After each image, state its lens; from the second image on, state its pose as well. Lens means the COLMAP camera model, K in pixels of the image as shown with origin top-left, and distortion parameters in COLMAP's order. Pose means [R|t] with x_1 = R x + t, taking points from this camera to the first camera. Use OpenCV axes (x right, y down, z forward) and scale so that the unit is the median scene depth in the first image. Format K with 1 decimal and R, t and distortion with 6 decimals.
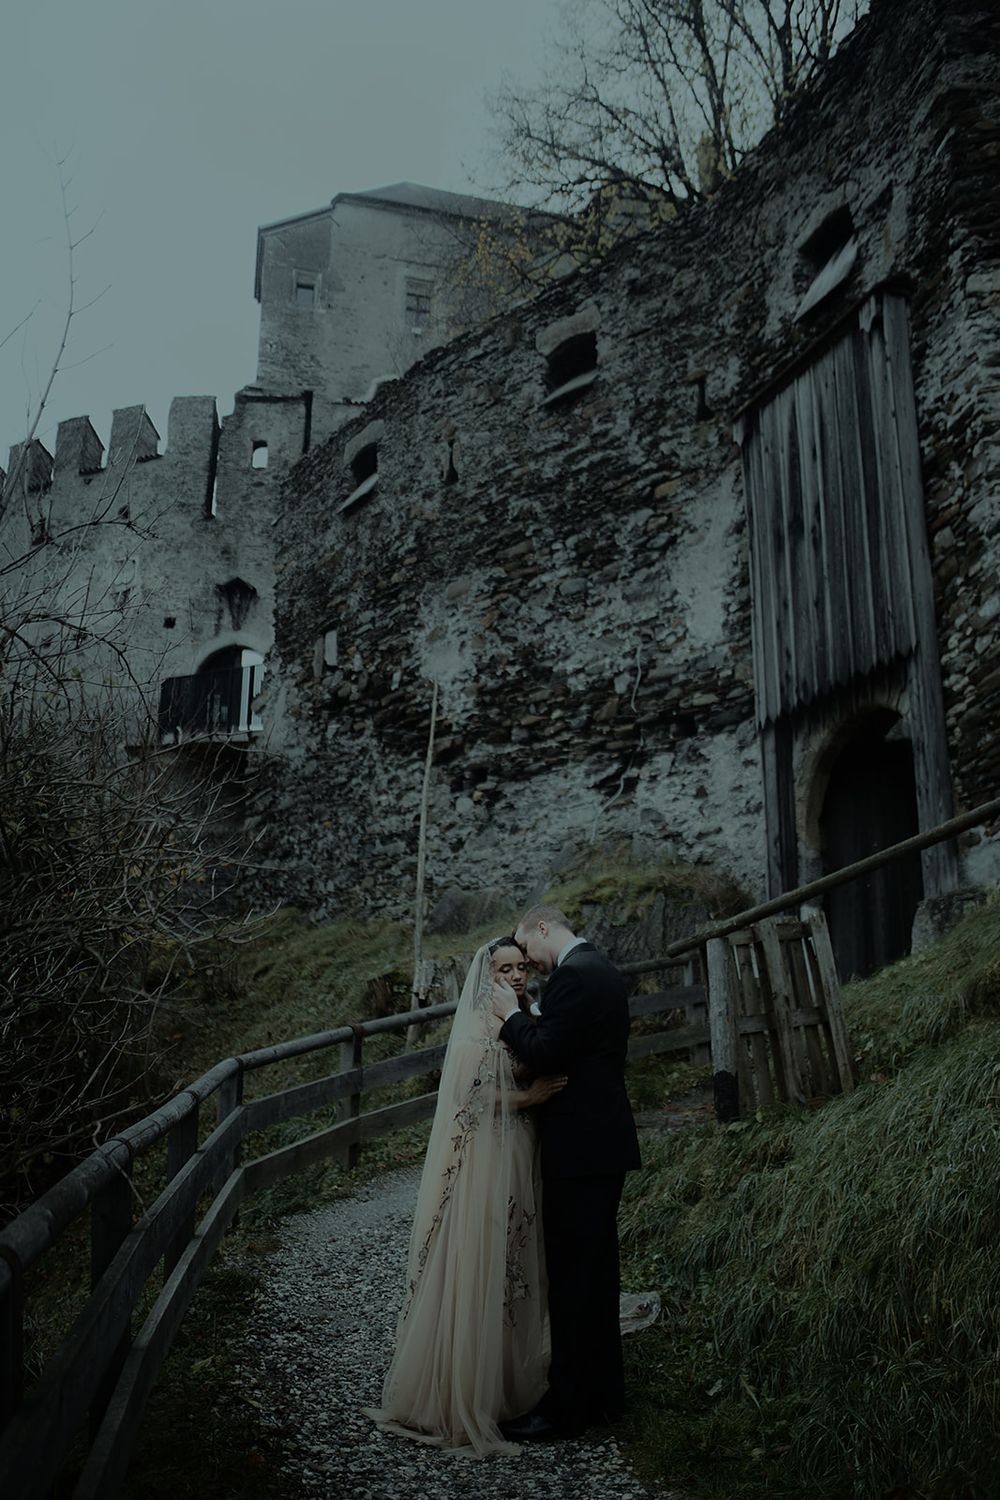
lens RADIAL K [[1465.6, 0, 507.2], [0, 1465.6, 727.9], [0, 0, 1]] dist [-0.067107, 0.079806]
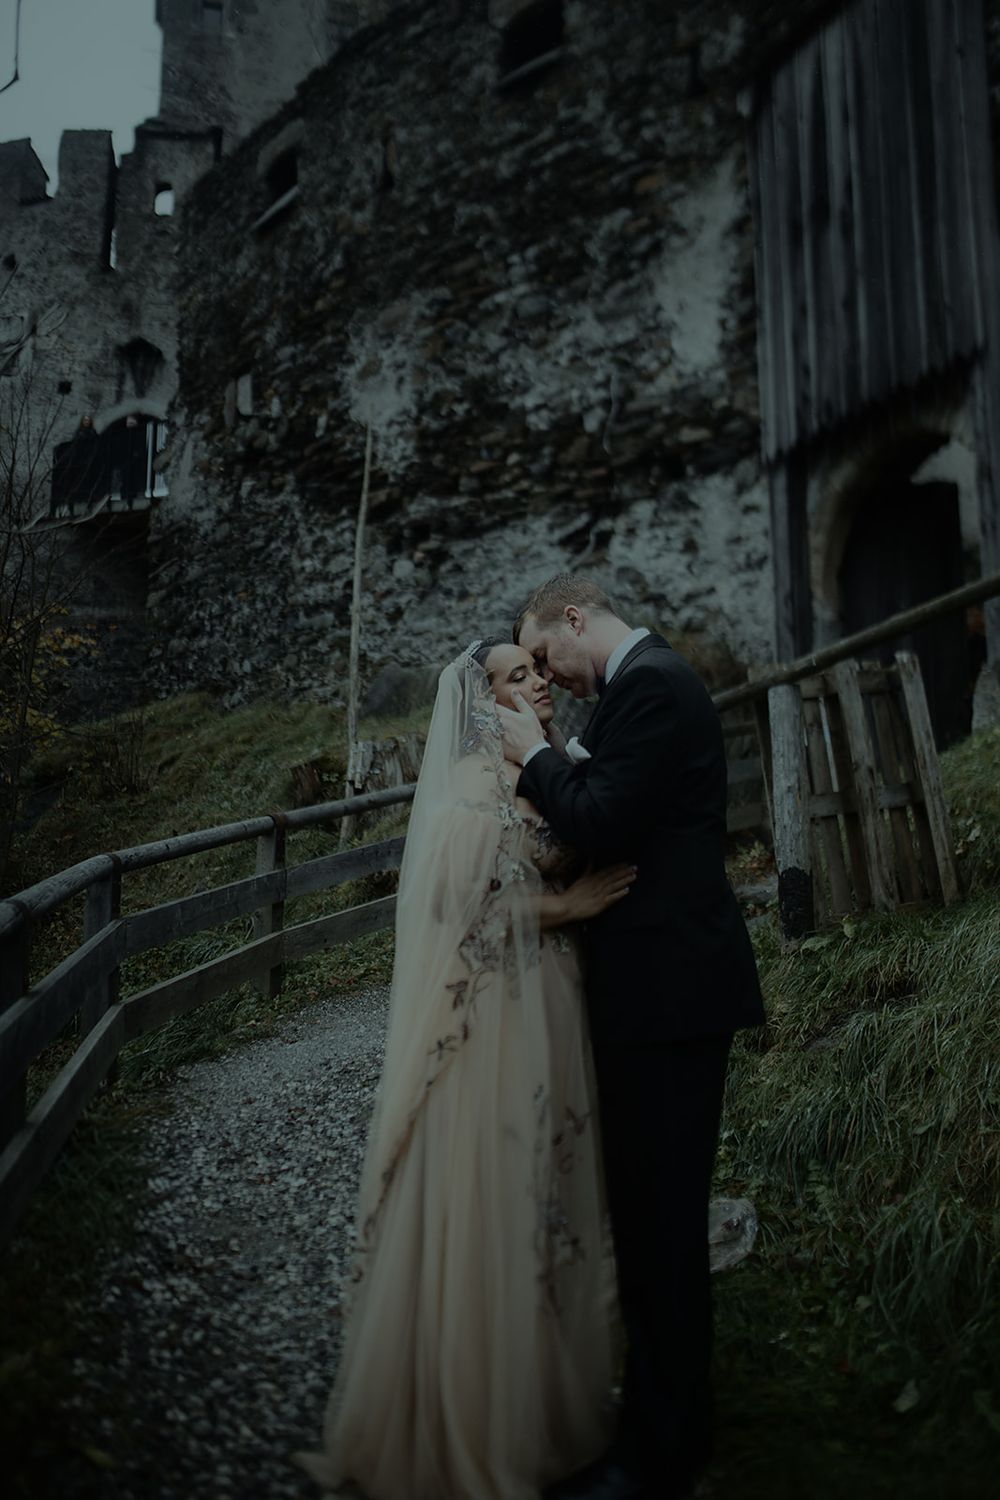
lens RADIAL K [[1465.6, 0, 507.2], [0, 1465.6, 727.9], [0, 0, 1]] dist [-0.067107, 0.079806]
pose [[0.998579, 0.000450, 0.053297, -0.014723], [-0.007267, 0.991776, 0.127782, 0.036701], [-0.052801, -0.127988, 0.990369, 0.146685]]
